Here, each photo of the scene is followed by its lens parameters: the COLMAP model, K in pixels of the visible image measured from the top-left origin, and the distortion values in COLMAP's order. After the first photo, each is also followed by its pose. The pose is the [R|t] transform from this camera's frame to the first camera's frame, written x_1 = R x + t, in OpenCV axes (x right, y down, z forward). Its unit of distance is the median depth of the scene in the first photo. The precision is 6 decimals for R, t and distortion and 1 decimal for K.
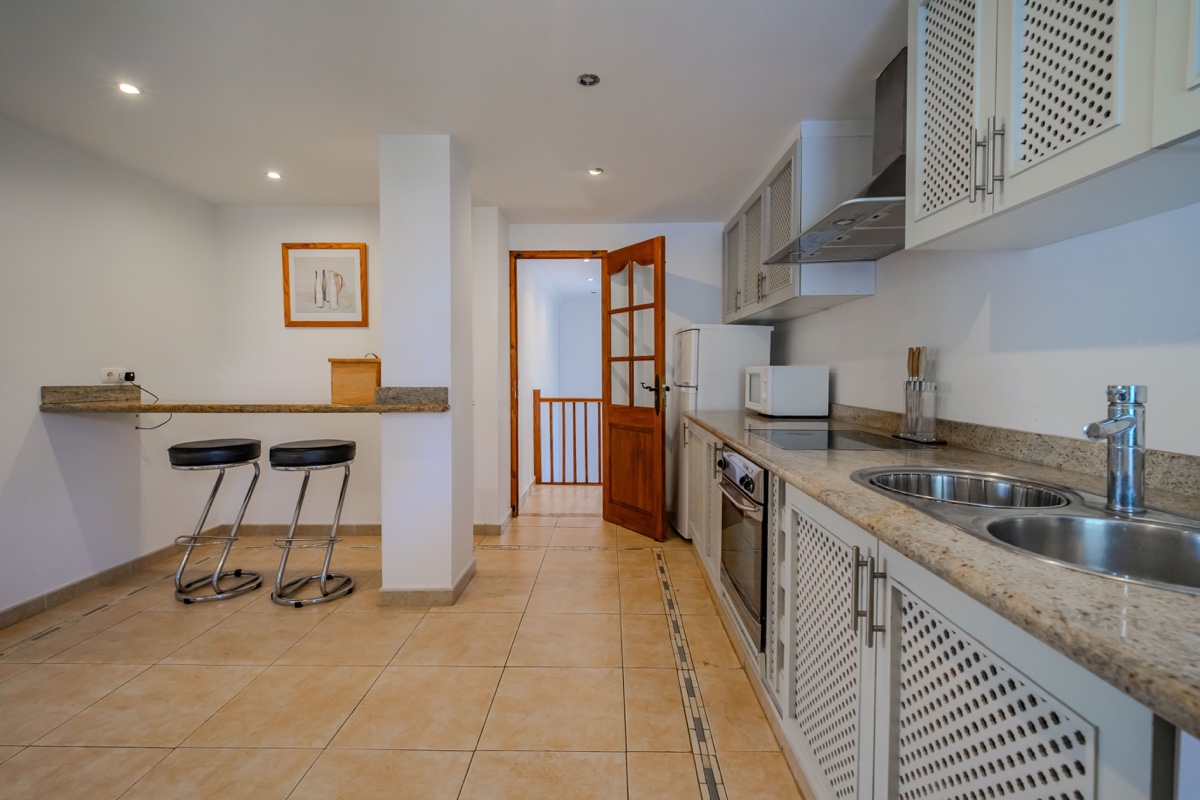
lens RADIAL K [[544.0, 0, 600.6], [0, 544.0, 380.2], [0, 0, 1]] dist [-0.003840, -0.000025]
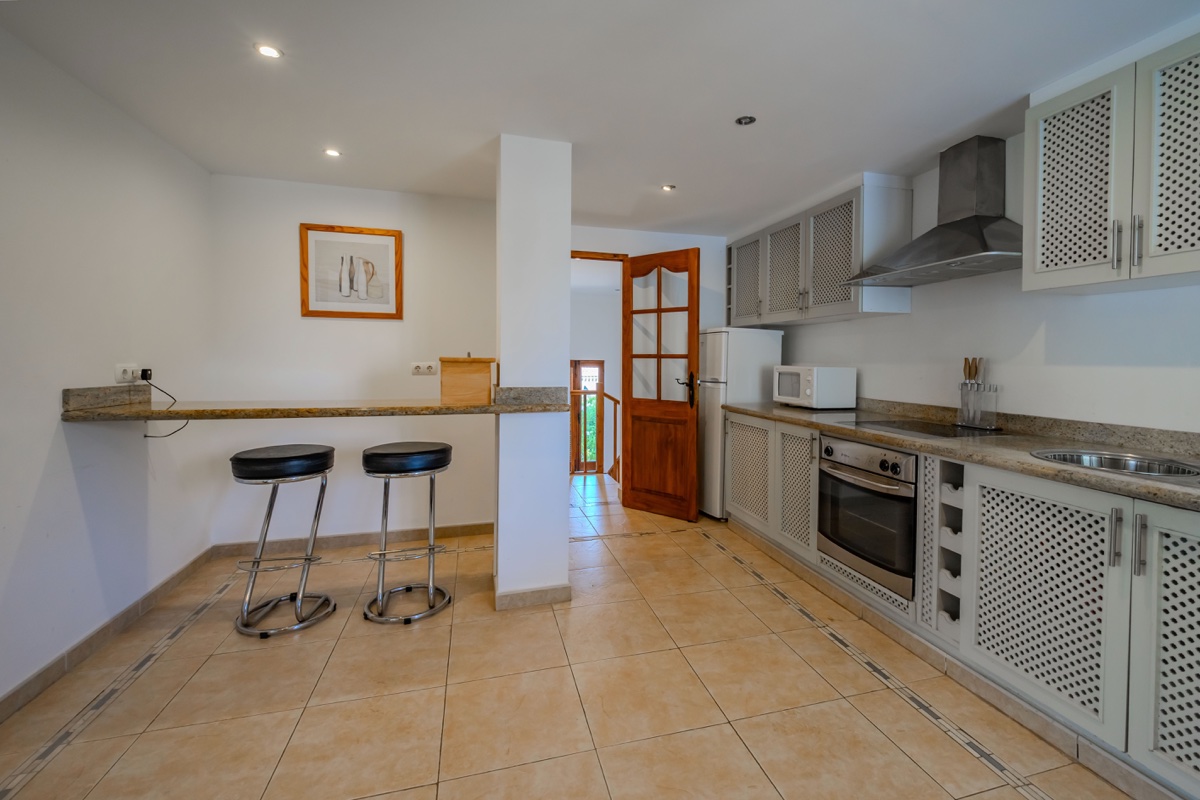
lens RADIAL K [[527.4, 0, 629.4], [0, 527.4, 360.9], [0, 0, 1]] dist [0.002799, -0.002897]
pose [[0.953544, 0.009608, 0.301101, -0.434835], [-0.005920, 0.999896, -0.013156, -0.022204], [-0.301196, 0.010762, 0.953501, 0.015005]]
